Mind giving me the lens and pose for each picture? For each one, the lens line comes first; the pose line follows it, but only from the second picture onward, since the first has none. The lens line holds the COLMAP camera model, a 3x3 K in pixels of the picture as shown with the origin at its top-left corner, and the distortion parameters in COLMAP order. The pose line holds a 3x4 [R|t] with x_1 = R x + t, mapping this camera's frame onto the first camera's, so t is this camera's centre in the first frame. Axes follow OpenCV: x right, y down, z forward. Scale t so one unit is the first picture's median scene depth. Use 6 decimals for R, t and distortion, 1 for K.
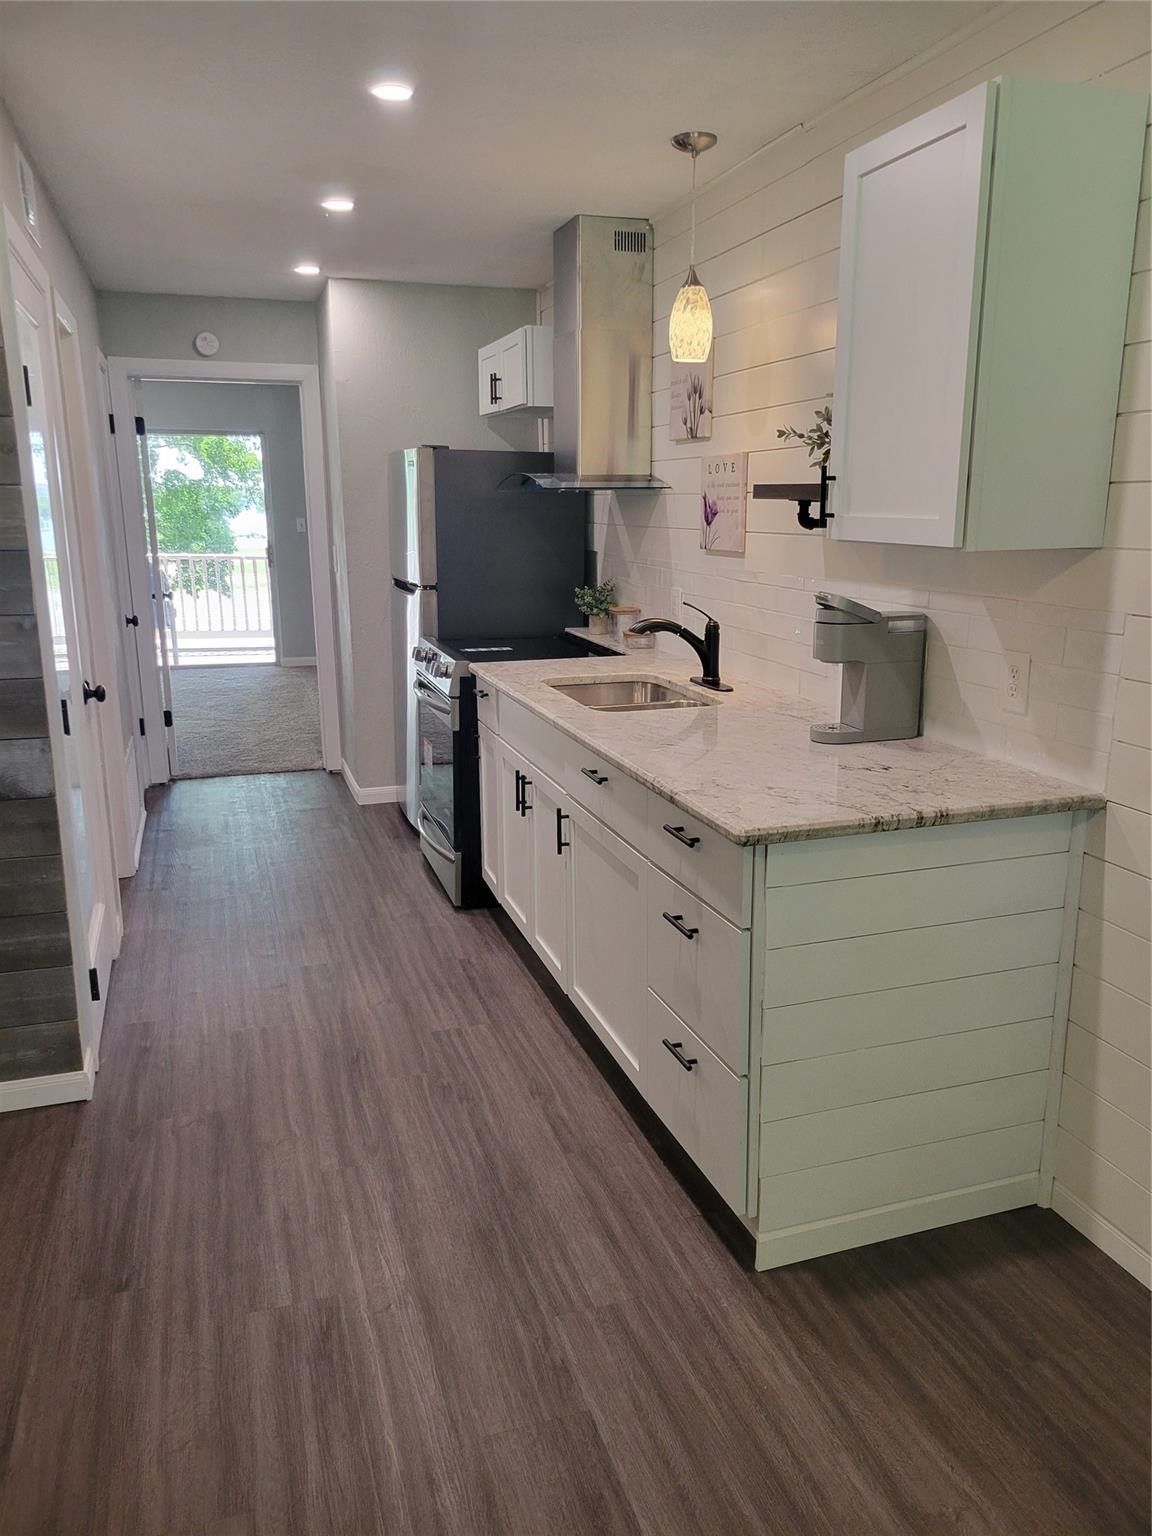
lens RADIAL K [[1156.1, 0, 577.6], [0, 1156.1, 767.9], [0, 0, 1]] dist [0.035391, -0.015319]
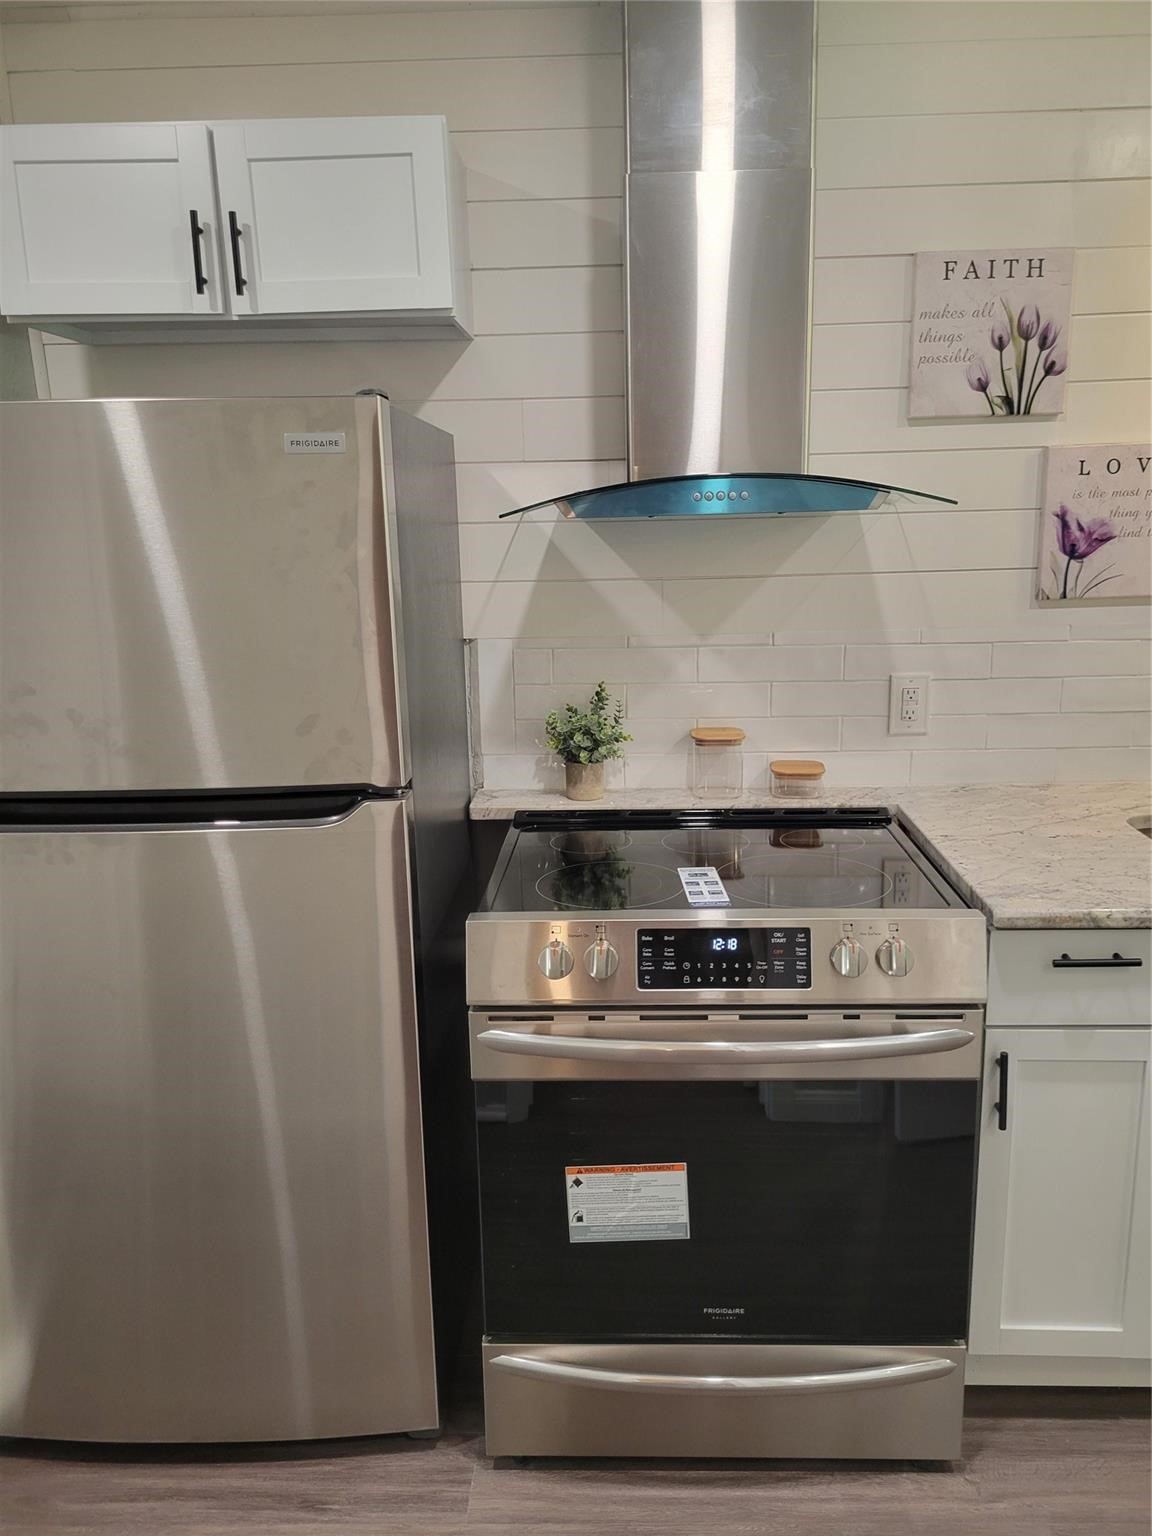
lens RADIAL K [[1156.1, 0, 576.8], [0, 1156.1, 769.5], [0, 0, 1]] dist [0.035391, -0.015319]
pose [[0.336399, -0.191157, 0.922114, -0.557973], [0.233390, 0.965557, 0.115019, -0.234138], [-0.912340, 0.176520, 0.369426, 1.030683]]
